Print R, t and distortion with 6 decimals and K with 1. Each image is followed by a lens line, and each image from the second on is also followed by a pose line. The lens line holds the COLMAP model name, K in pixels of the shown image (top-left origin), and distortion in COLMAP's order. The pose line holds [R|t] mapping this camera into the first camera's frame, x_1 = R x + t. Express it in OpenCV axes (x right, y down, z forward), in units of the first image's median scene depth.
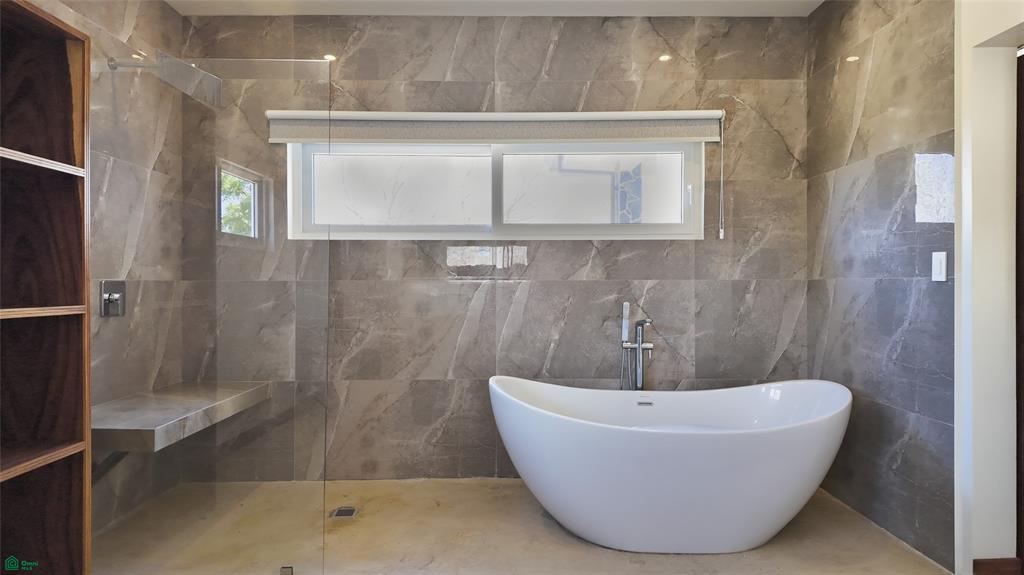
lens RADIAL K [[598.5, 0, 510.3], [0, 598.5, 283.6], [0, 0, 1]] dist [0.078951, -0.000944]
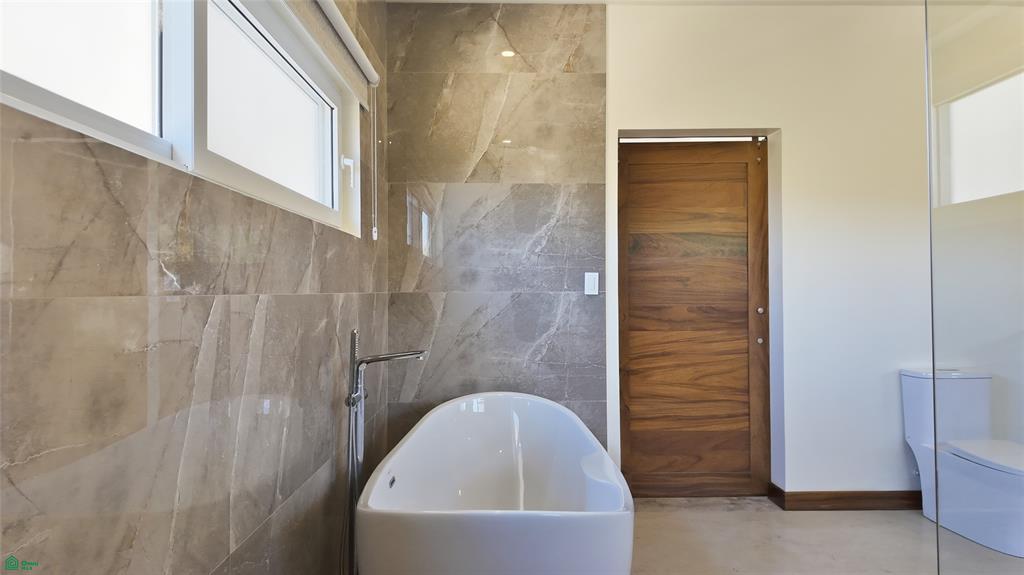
lens RADIAL K [[598.5, 0, 508.8], [0, 598.5, 296.0], [0, 0, 1]] dist [0.078951, -0.000944]
pose [[0.008768, -0.007084, 0.999936, -0.503209], [0.002569, 0.999972, 0.007061, -0.008980], [-0.999958, 0.002507, 0.008786, 0.989173]]
